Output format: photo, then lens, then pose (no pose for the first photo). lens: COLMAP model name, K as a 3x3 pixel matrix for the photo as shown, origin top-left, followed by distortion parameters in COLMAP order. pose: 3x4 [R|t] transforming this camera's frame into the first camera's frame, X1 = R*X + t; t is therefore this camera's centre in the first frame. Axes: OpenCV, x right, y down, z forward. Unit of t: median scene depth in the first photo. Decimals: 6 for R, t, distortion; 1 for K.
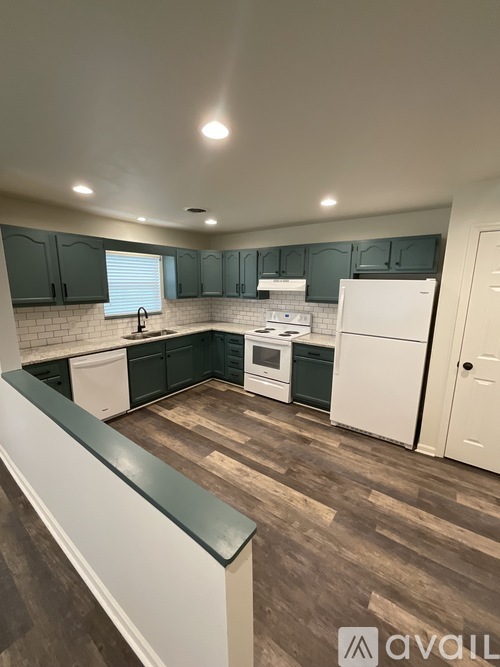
lens RADIAL K [[270.6, 0, 248.7], [0, 270.6, 333.5], [0, 0, 1]] dist [-0.003707, -0.000134]
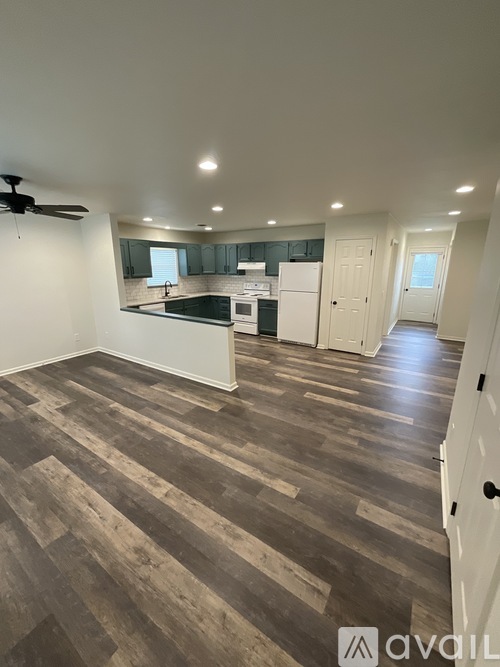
lens RADIAL K [[270.6, 0, 251.1], [0, 270.6, 335.0], [0, 0, 1]] dist [-0.003707, -0.000134]
pose [[0.997918, -0.027970, 0.058108, 0.009246], [0.023930, 0.997324, 0.069086, 0.137243], [-0.059885, -0.067552, 0.995917, -0.730353]]
